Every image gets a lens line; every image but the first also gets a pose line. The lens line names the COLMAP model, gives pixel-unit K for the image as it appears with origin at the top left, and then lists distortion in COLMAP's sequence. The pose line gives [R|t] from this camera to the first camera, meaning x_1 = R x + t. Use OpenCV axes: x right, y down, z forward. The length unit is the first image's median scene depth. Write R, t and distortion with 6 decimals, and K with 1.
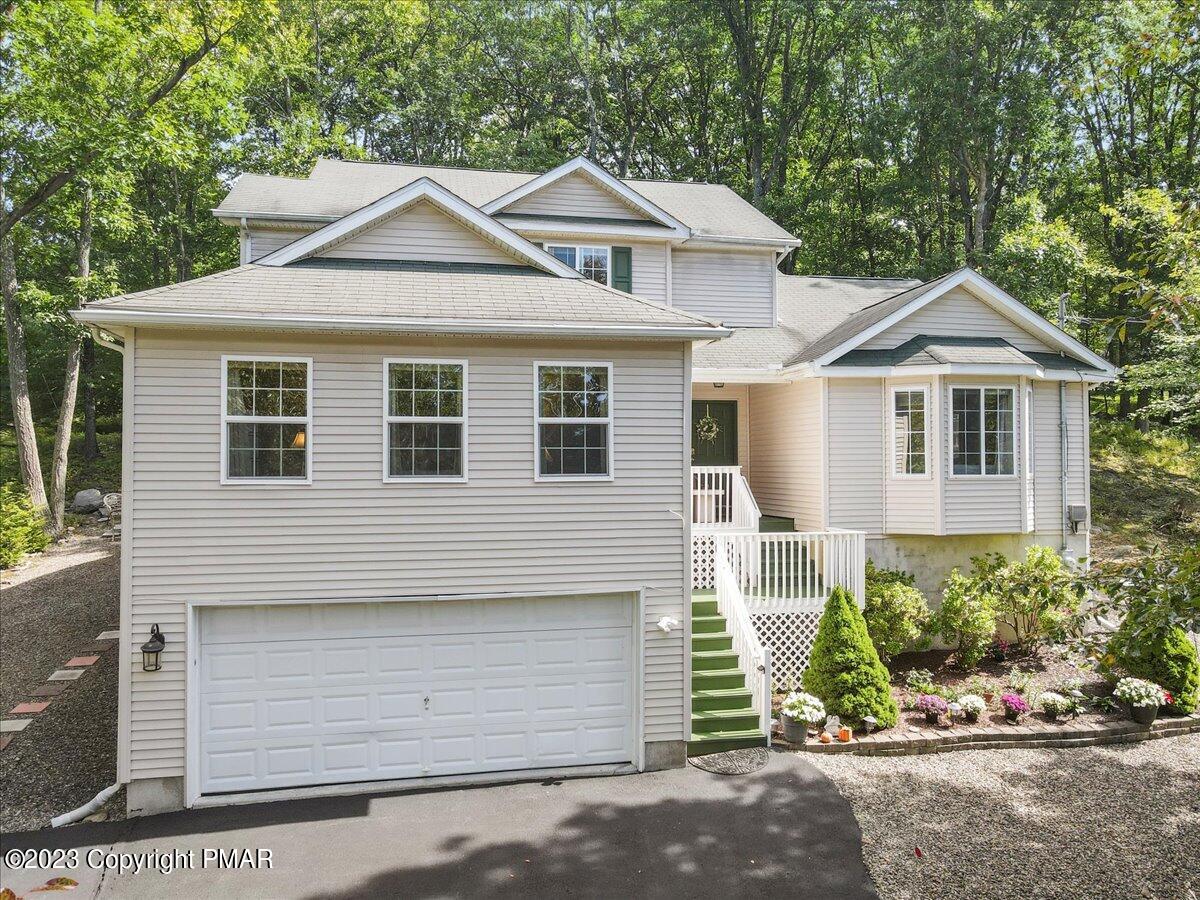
lens RADIAL K [[883.8, 0, 600.0], [0, 883.8, 450.0], [0, 0, 1]] dist [0.007233, 0.005425]
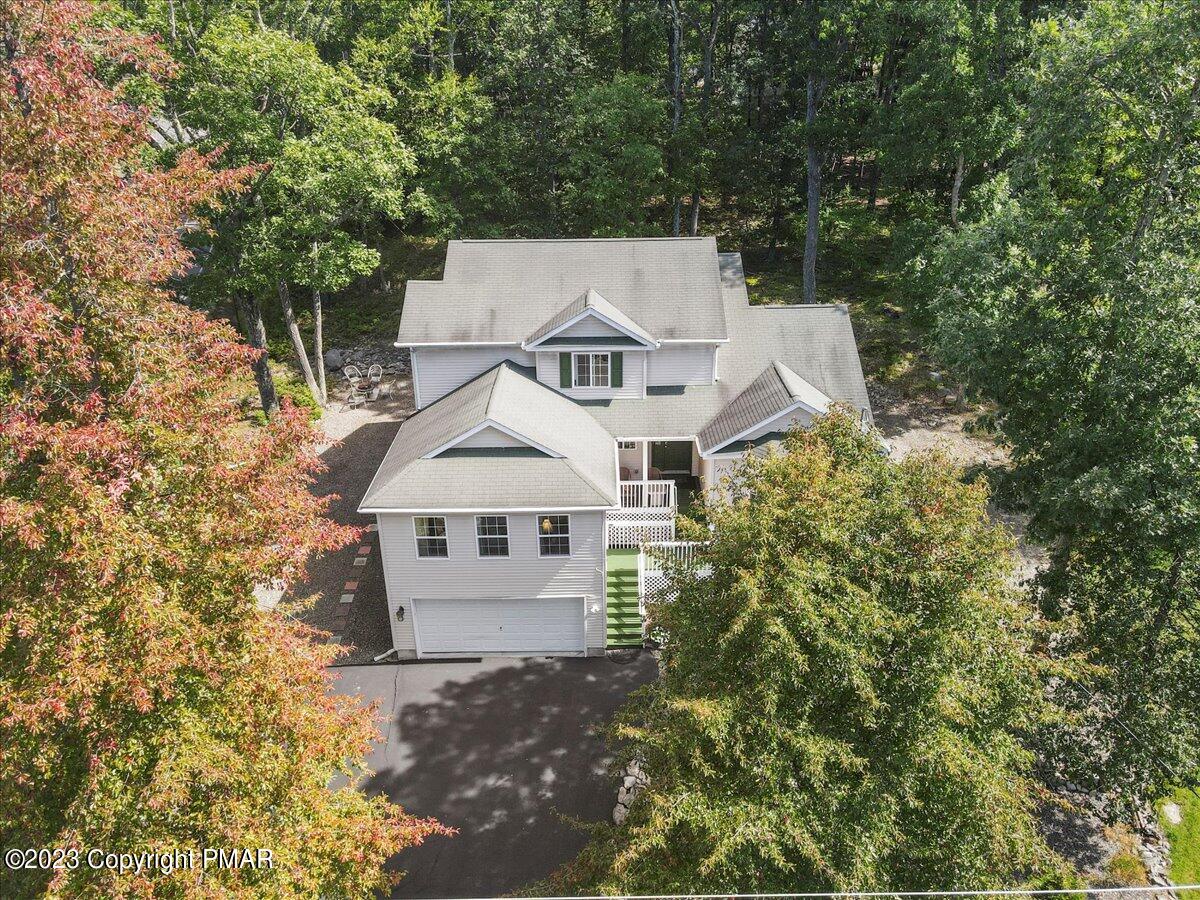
lens RADIAL K [[883.8, 0, 600.0], [0, 883.8, 450.0], [0, 0, 1]] dist [0.007233, 0.005425]
pose [[0.979429, 0.079278, -0.185566, 0.474030], [0.012143, 0.894771, 0.446360, -1.200330], [0.201425, -0.439431, 0.875402, -0.875197]]
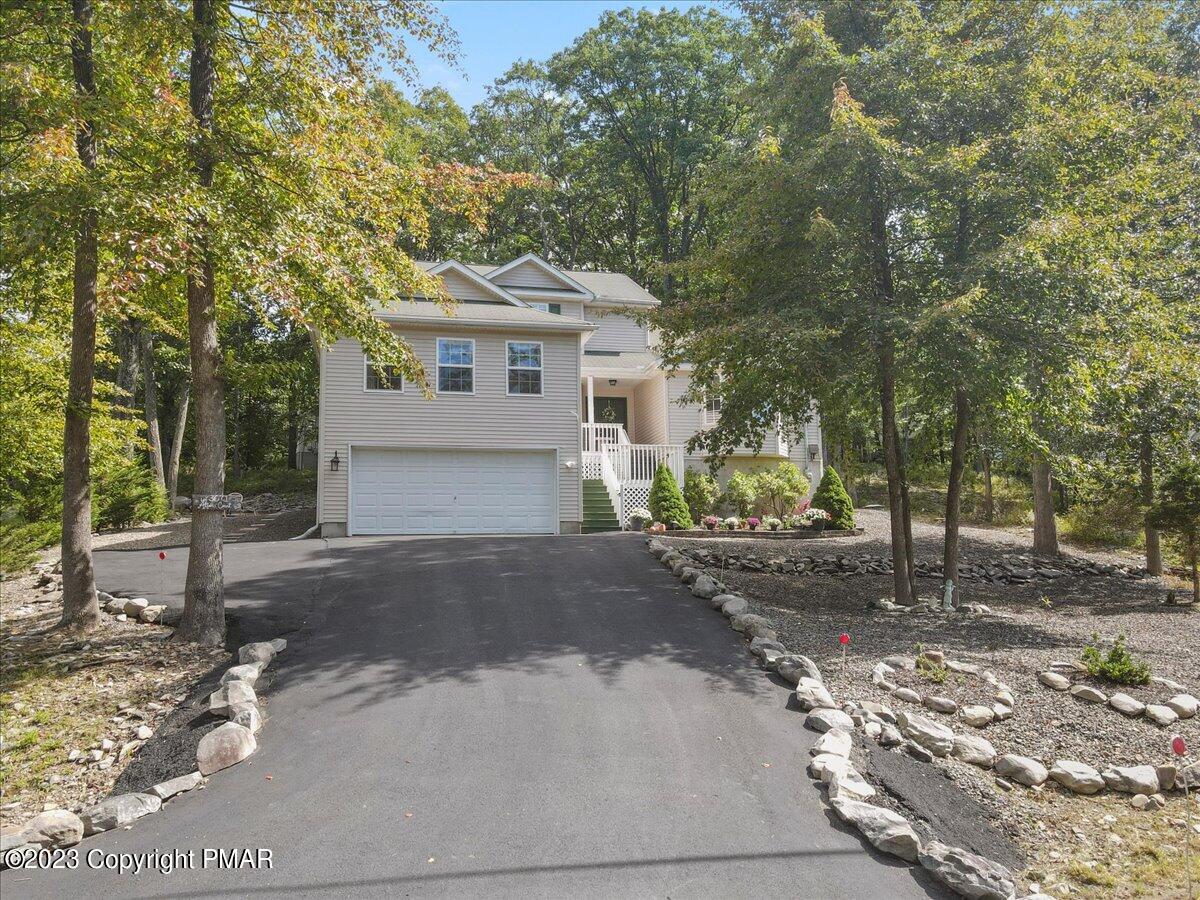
lens RADIAL K [[900.0, 0, 595.3], [0, 900.0, 470.1], [0, 0, 1]] dist [0.008413, 0.001960]
pose [[0.999335, -0.010718, 0.034854, 0.056973], [0.014358, 0.994269, -0.105935, 0.407197], [-0.033519, 0.106365, 0.993762, -1.043803]]
